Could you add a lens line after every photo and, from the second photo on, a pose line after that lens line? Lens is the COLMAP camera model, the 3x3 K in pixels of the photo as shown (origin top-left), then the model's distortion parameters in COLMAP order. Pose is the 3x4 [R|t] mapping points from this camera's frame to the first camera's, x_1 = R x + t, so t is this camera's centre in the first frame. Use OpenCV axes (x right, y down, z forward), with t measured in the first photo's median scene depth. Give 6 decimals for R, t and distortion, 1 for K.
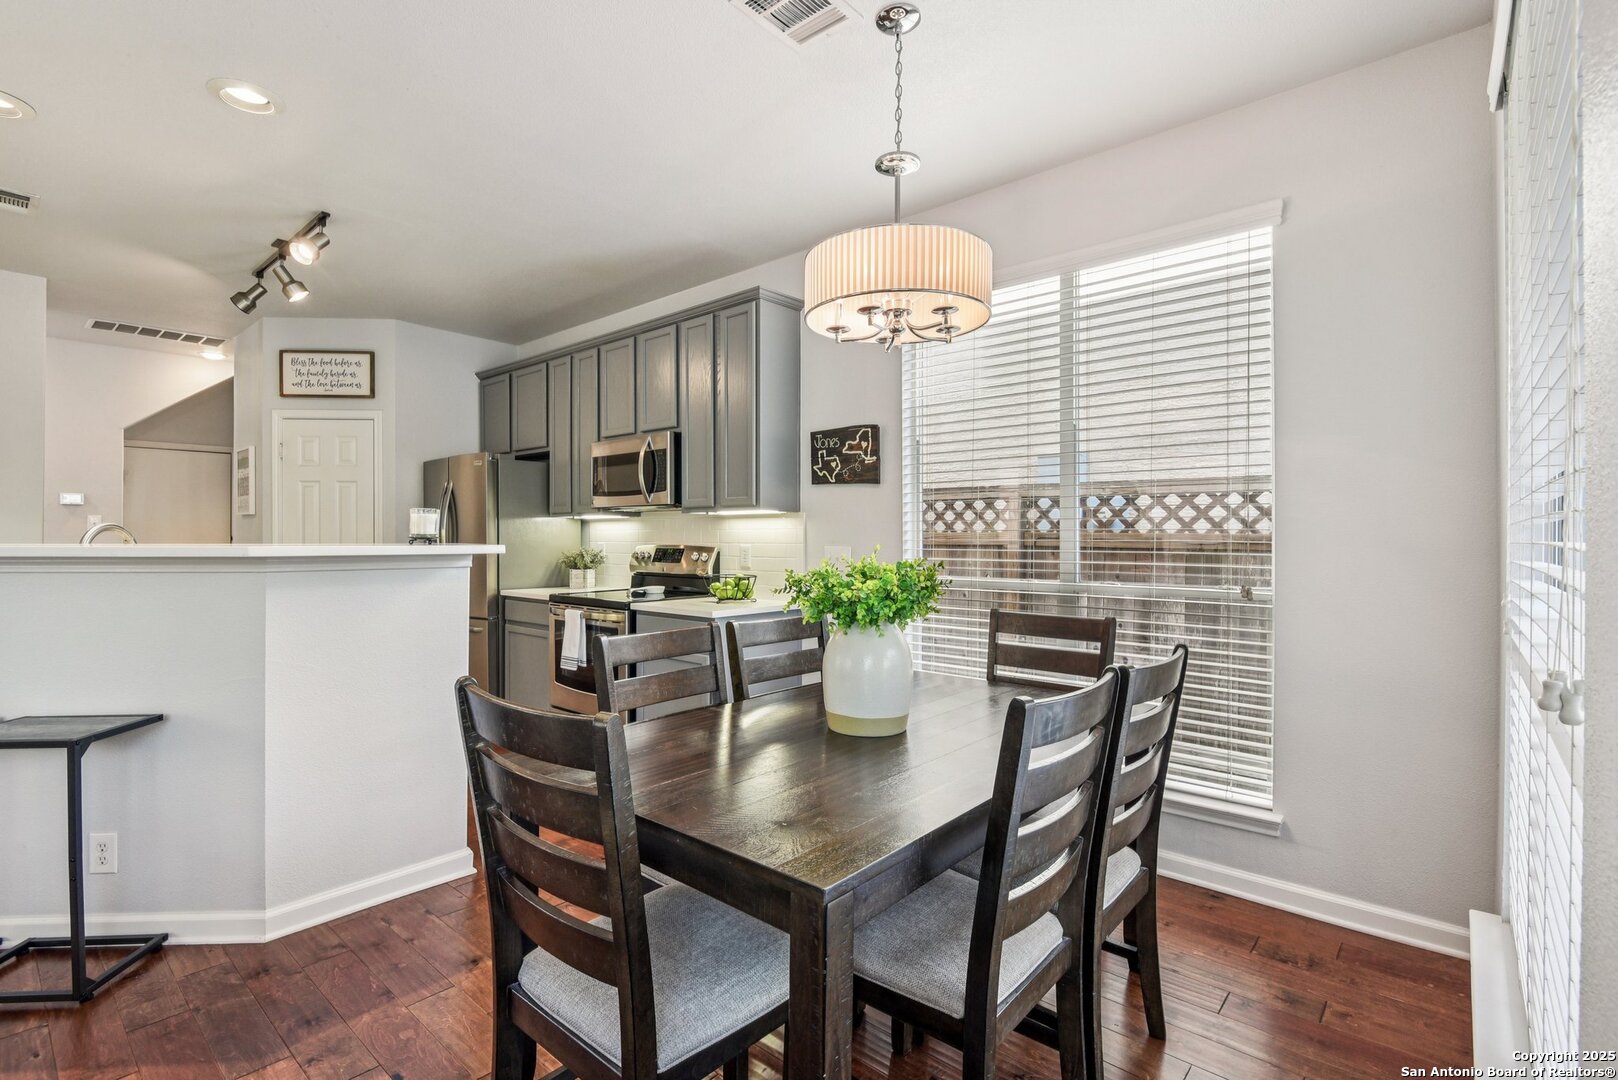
lens RADIAL K [[771.7, 0, 809.0], [0, 771.7, 540.0], [0, 0, 1]] dist [-0.003398, -0.001109]
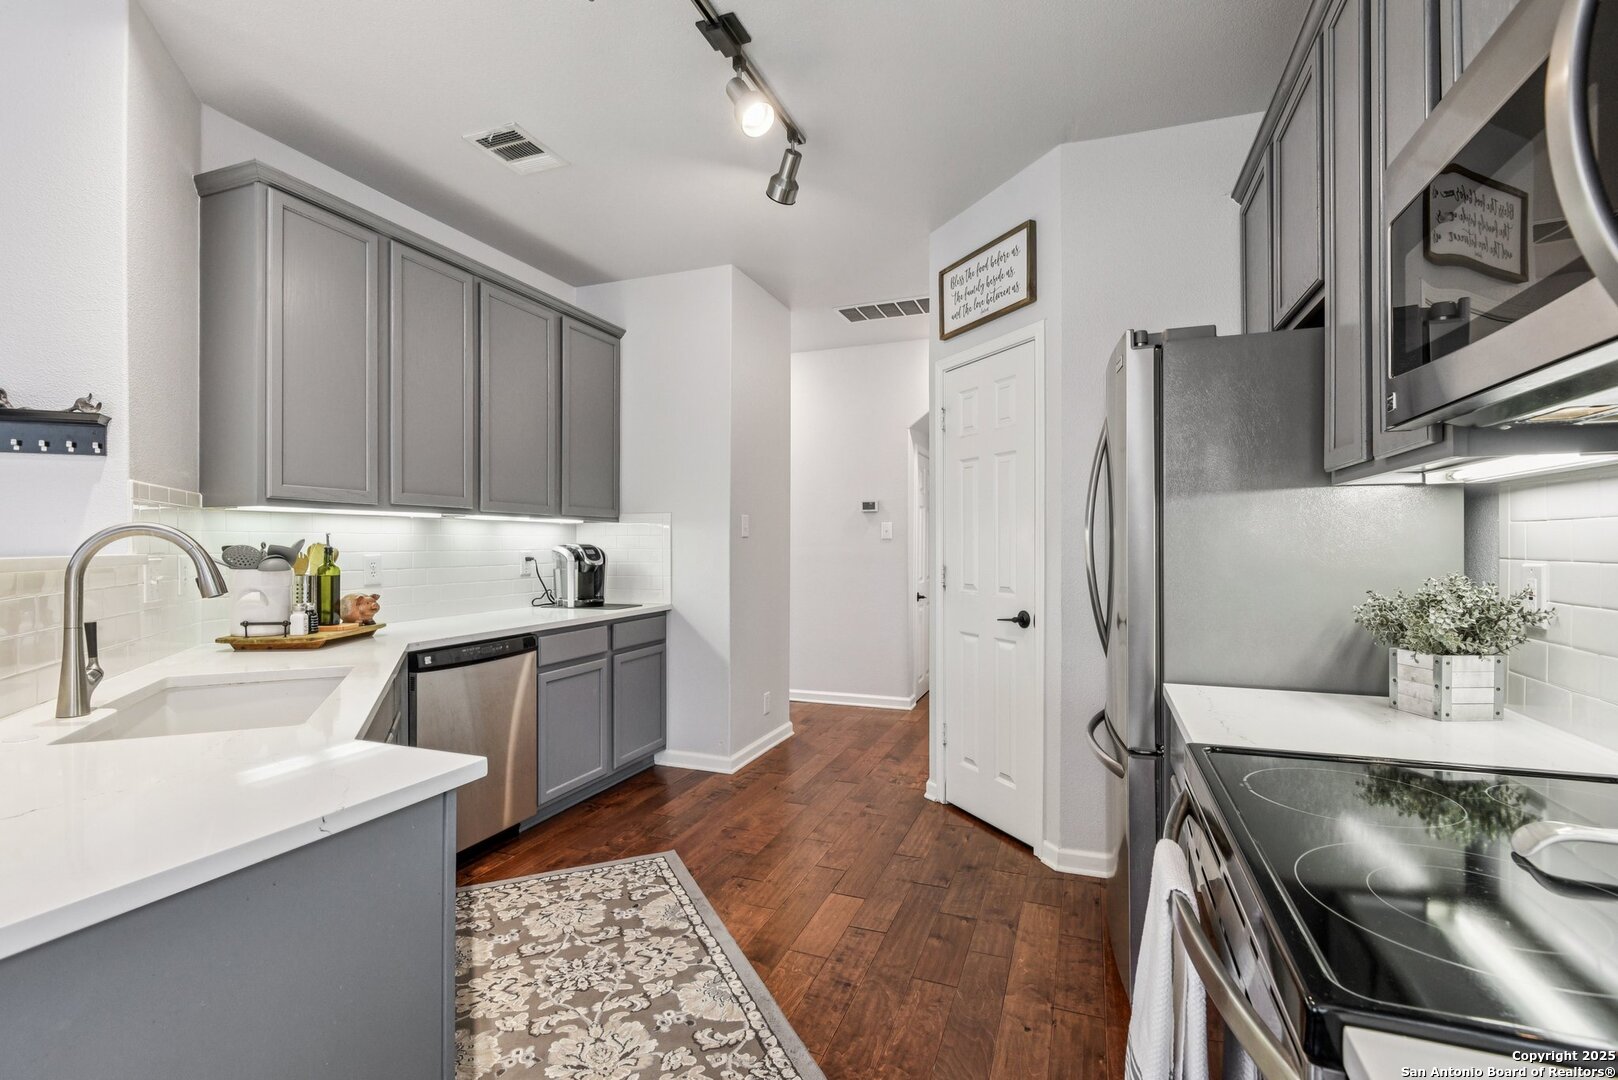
lens RADIAL K [[754.3, 0, 809.0], [0, 754.3, 540.0], [0, 0, 1]] dist [-0.001312, -0.000167]
pose [[0.356268, -0.005919, -0.934365, -0.130161], [0.002794, 0.999982, -0.005270, -0.006205], [0.934379, -0.000734, 0.356279, 0.814157]]
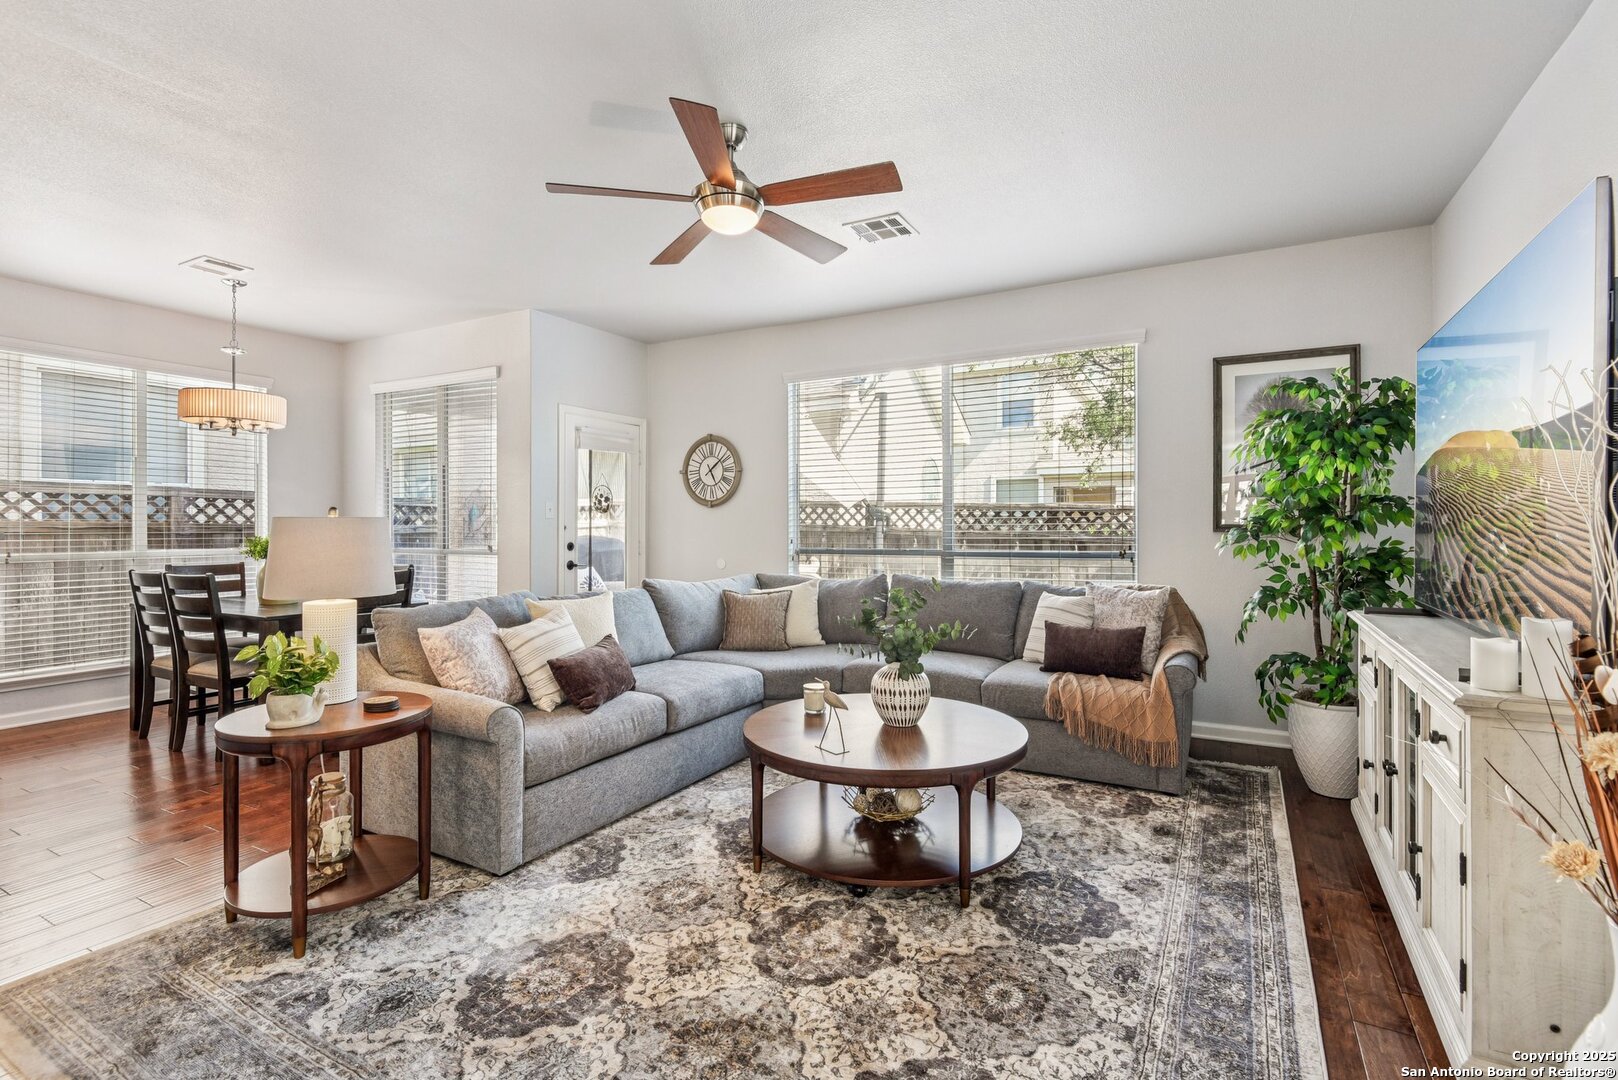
lens RADIAL K [[739.5, 0, 807.5], [0, 739.5, 535.0], [0, 0, 1]] dist [-0.006461, -0.000479]
pose [[-0.200064, -0.018343, 0.979611, -1.152110], [-0.000467, 0.999826, 0.018626, -0.007554], [-0.979783, 0.003269, -0.200037, -0.073243]]
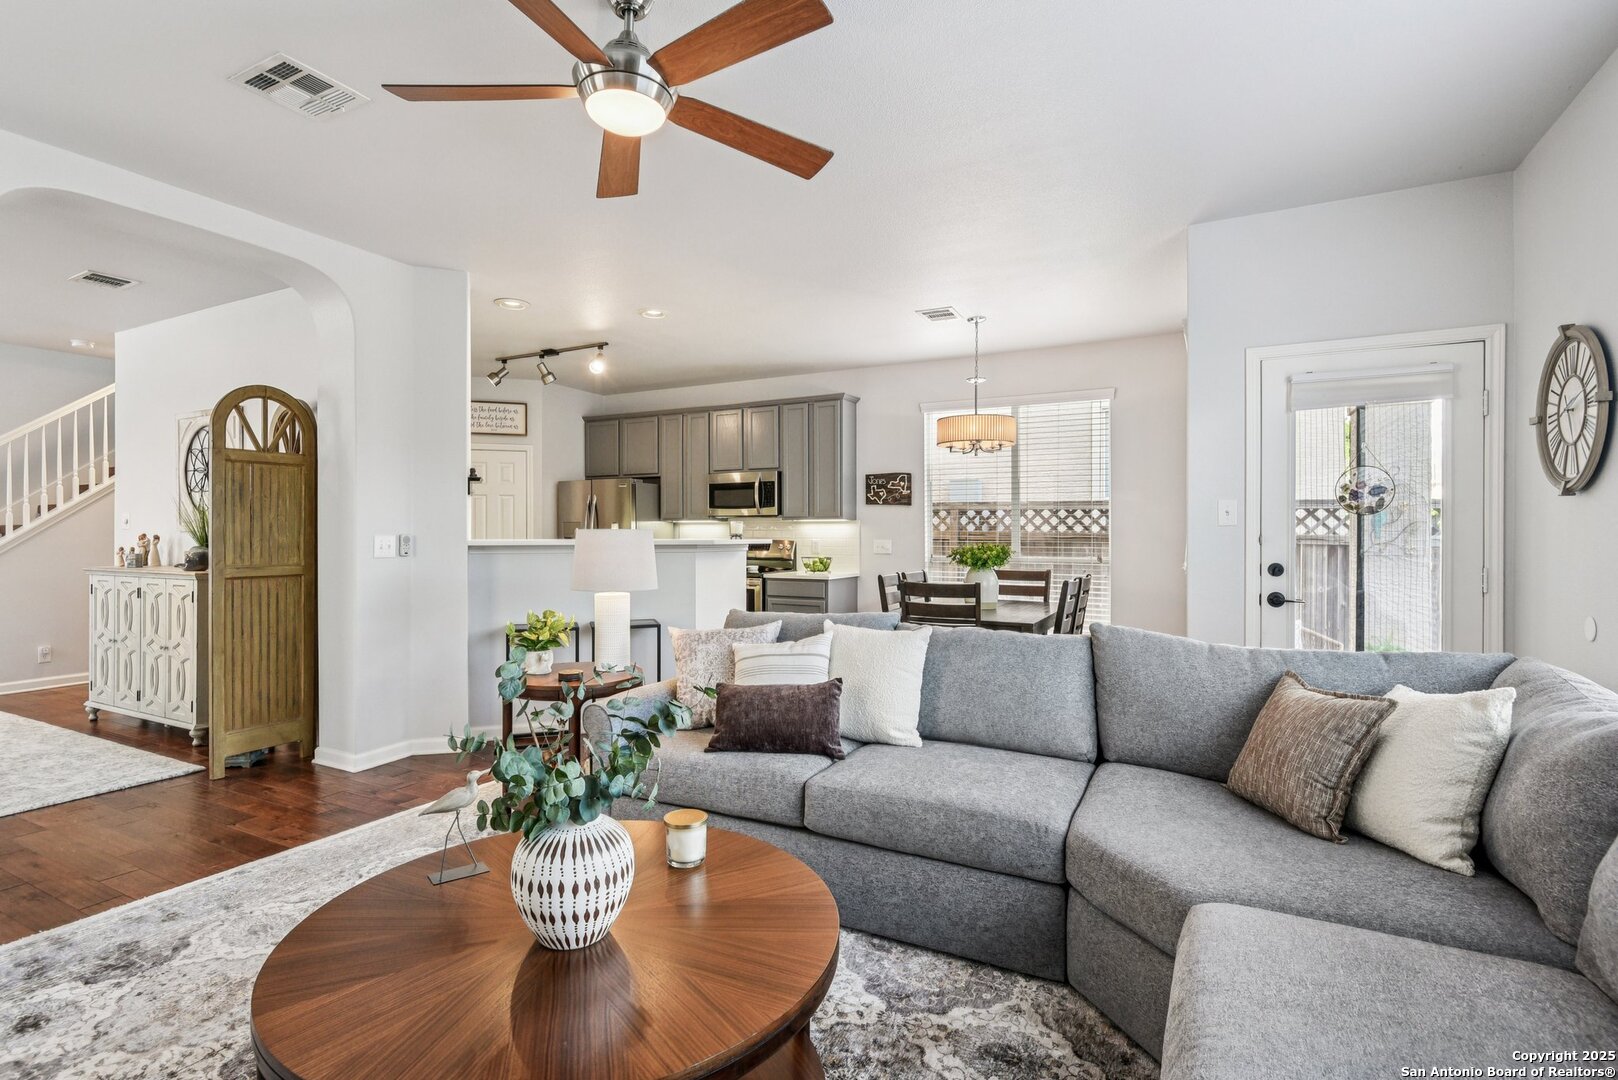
lens RADIAL K [[771.7, 0, 809.0], [0, 771.7, 540.0], [0, 0, 1]] dist [-0.003398, -0.001109]
pose [[0.971937, -0.002630, 0.235225, -0.499705], [0.001380, 0.999984, 0.005480, -0.000892], [-0.235236, -0.005001, 0.971925, -0.627764]]
